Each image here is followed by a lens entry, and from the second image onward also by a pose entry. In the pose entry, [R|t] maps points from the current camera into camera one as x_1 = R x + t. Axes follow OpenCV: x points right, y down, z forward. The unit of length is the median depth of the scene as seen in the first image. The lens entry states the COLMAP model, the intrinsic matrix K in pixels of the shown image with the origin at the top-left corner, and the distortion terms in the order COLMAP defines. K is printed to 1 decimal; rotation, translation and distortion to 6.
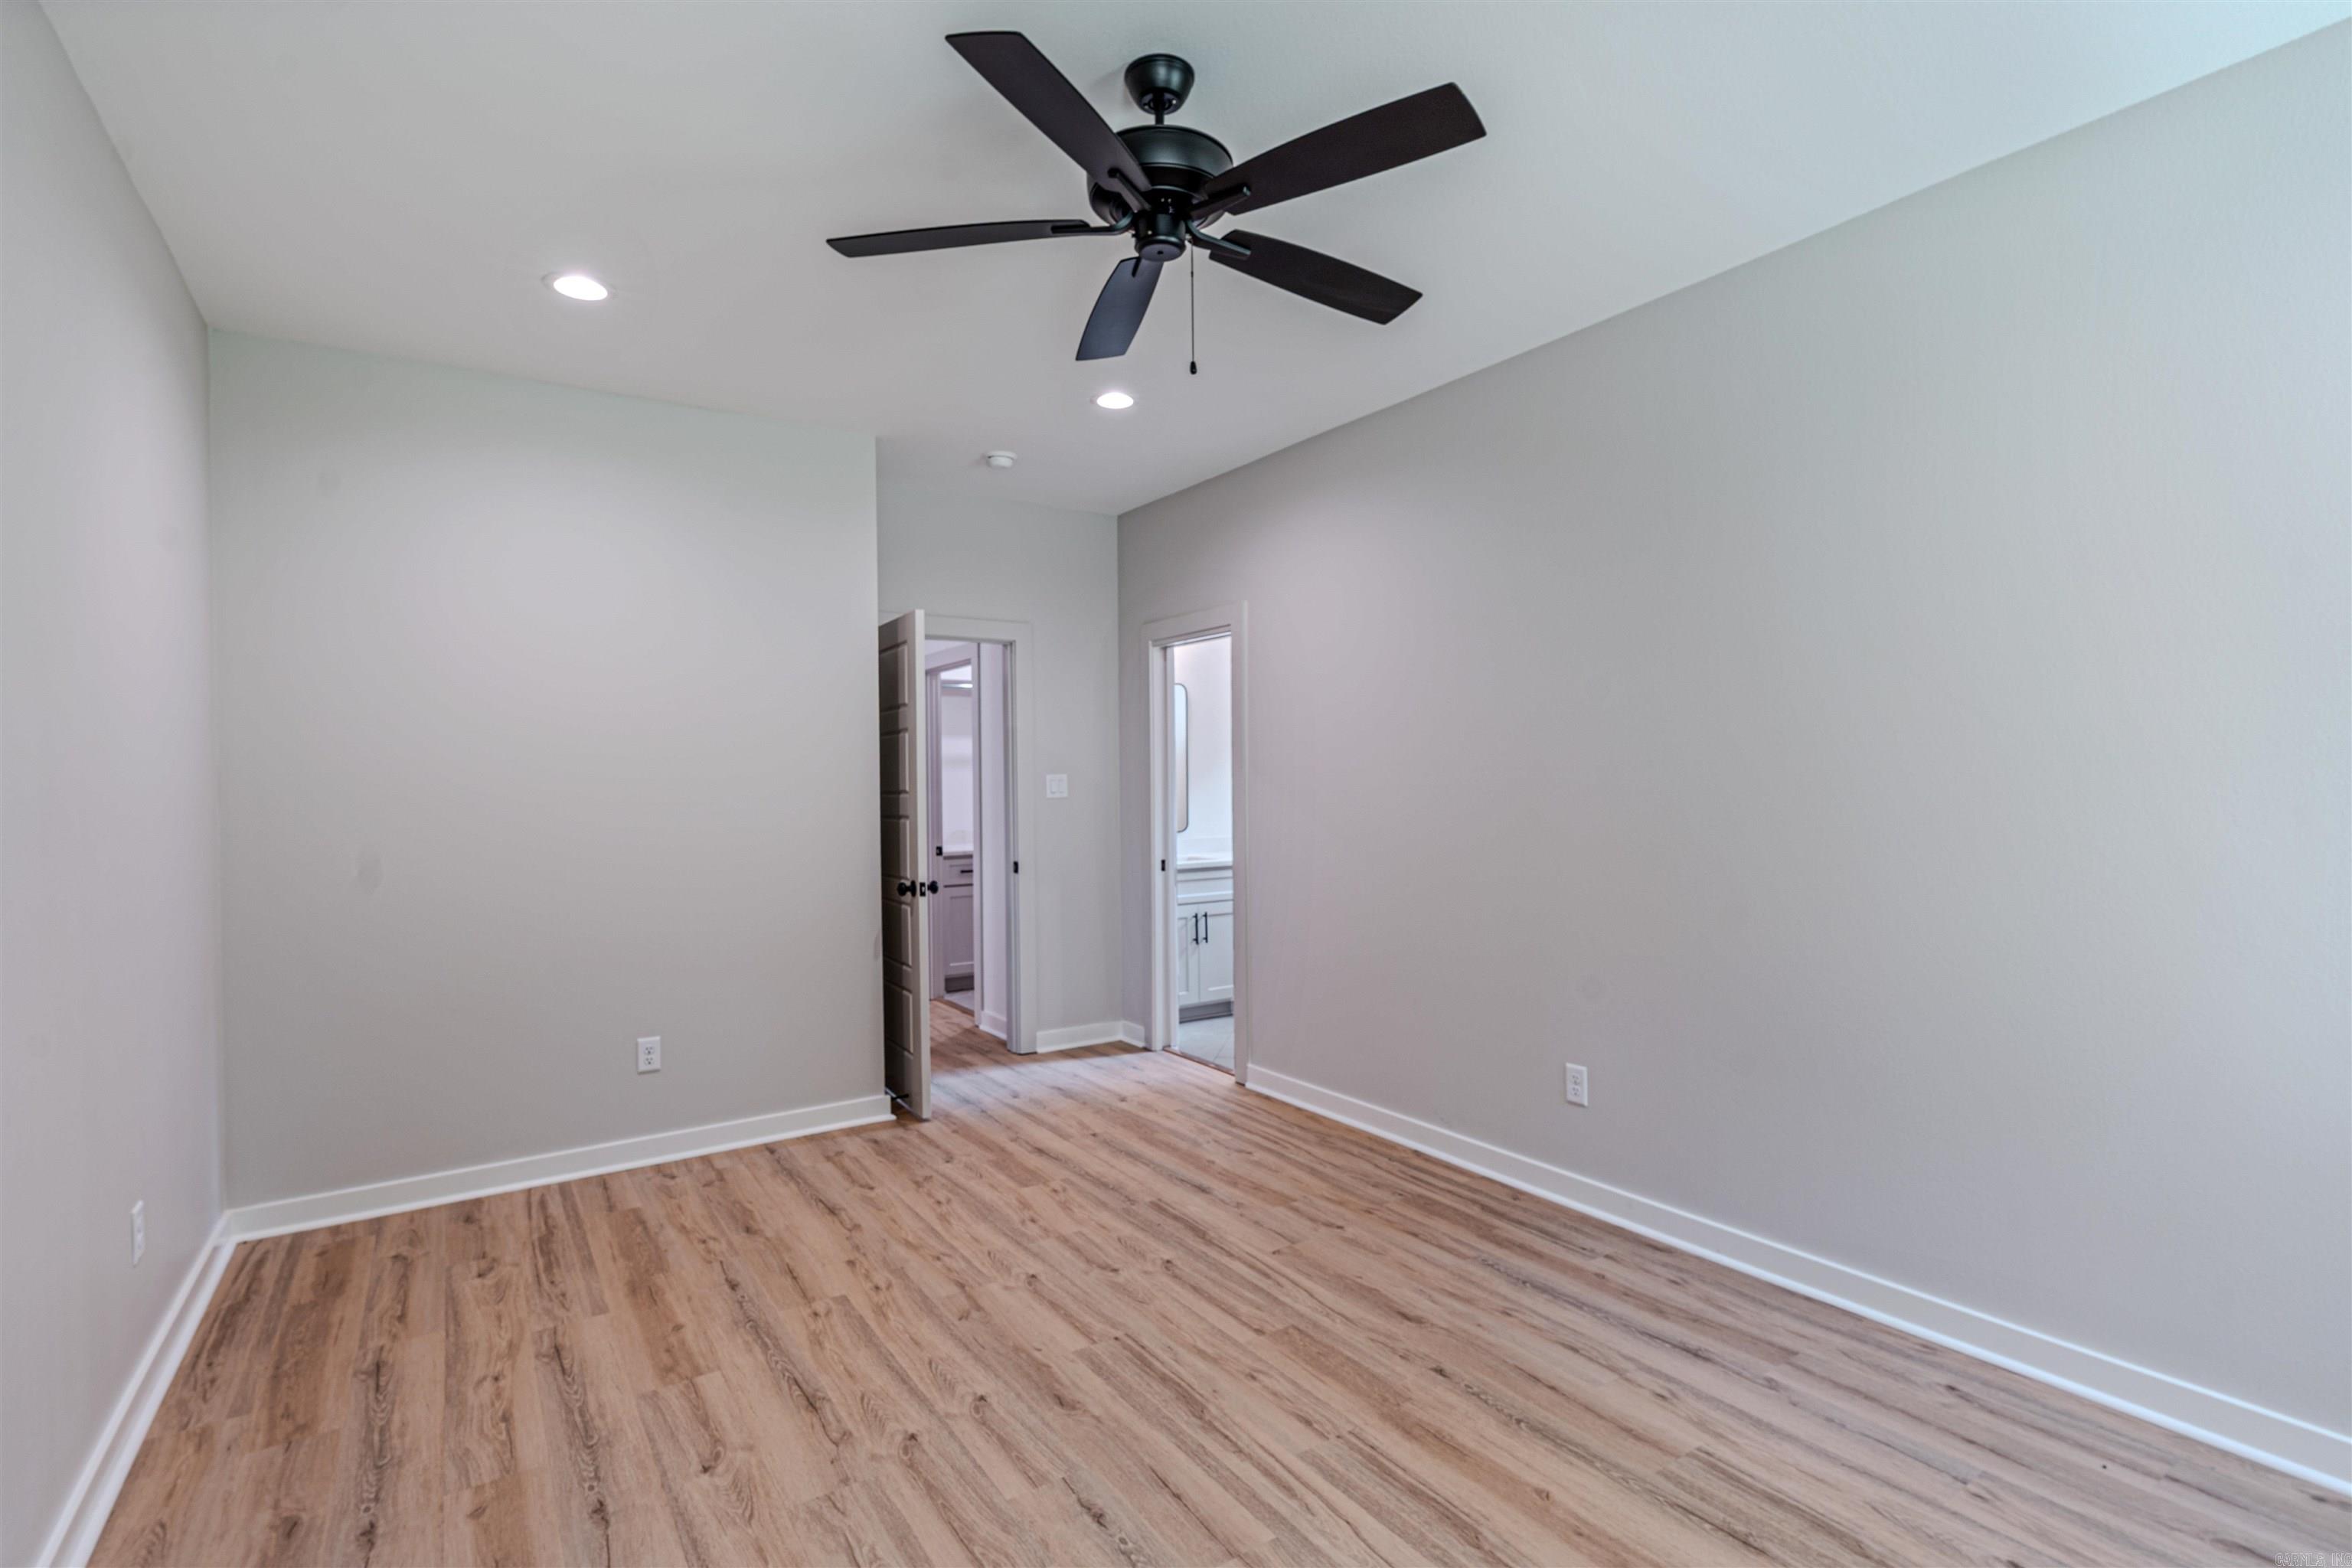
lens RADIAL K [[1062.0, 0, 1180.1], [0, 1062.0, 780.8], [0, 0, 1]] dist [-0.007222, 0.002847]
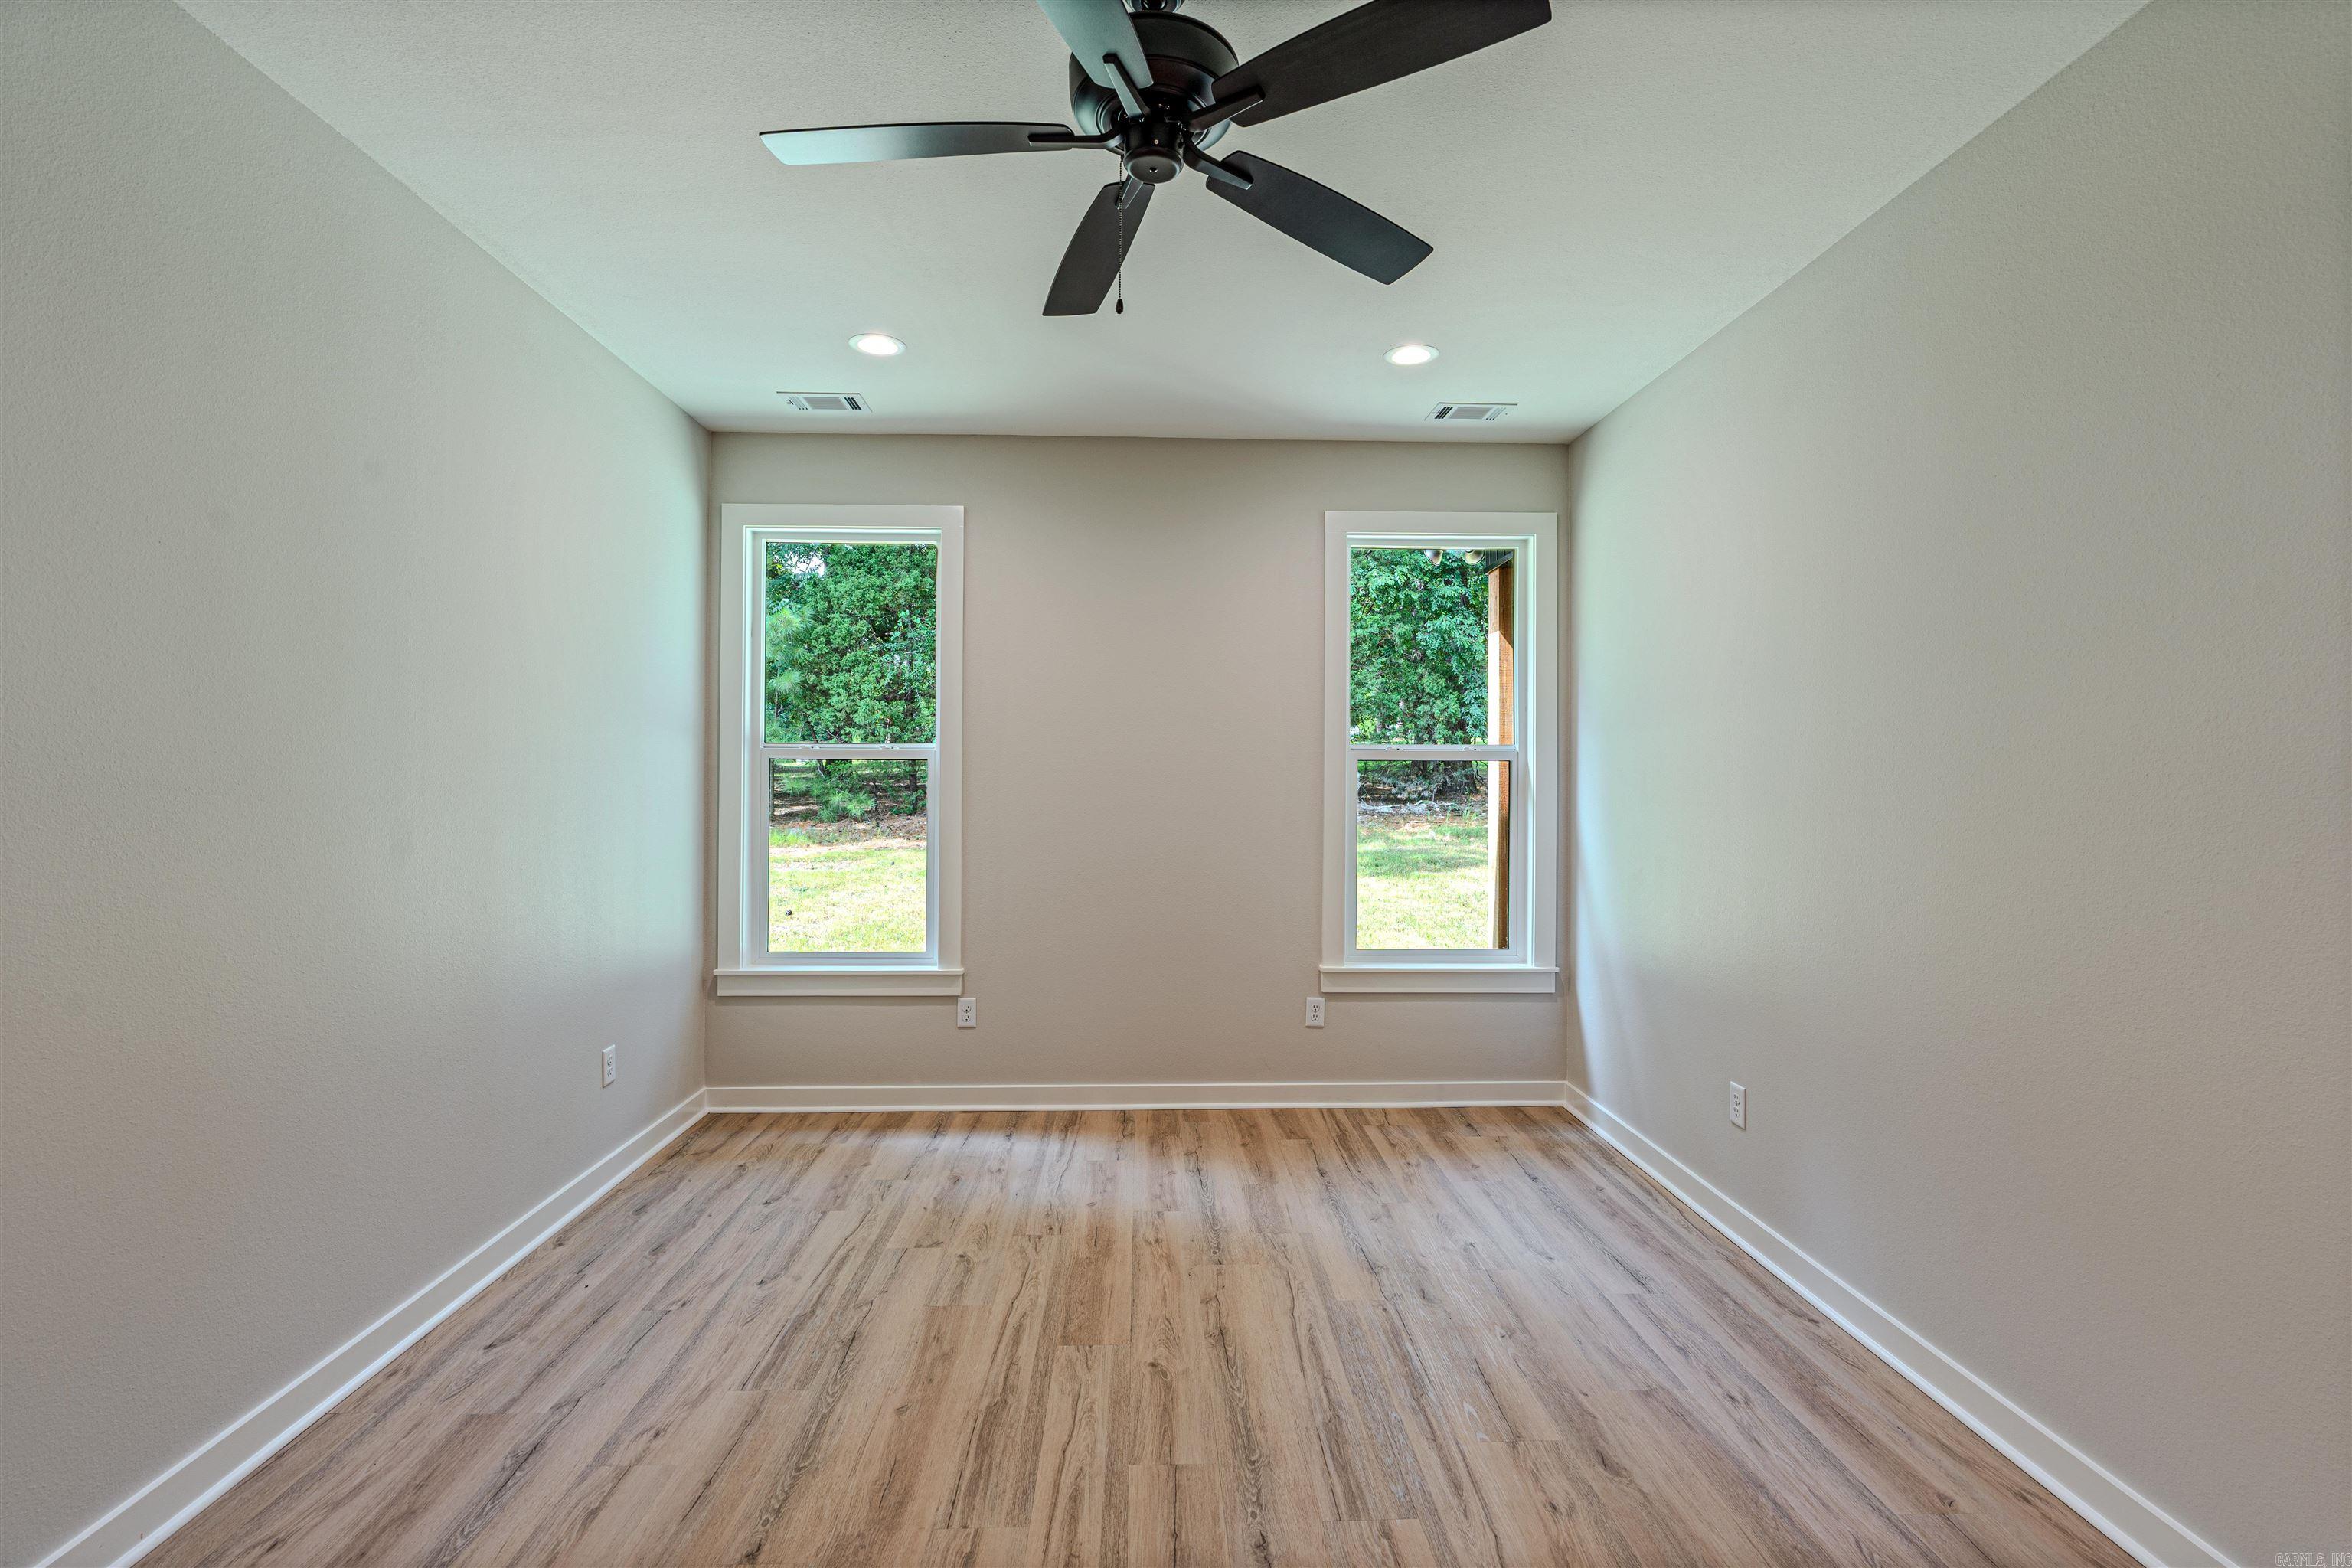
lens RADIAL K [[1062.0, 0, 1175.4], [0, 1062.0, 788.5], [0, 0, 1]] dist [-0.007222, 0.002847]
pose [[-0.848938, 0.002079, 0.528488, -0.484135], [0.003157, 0.999994, 0.001137, 0.009115], [-0.528483, 0.002634, -0.848940, 1.731615]]
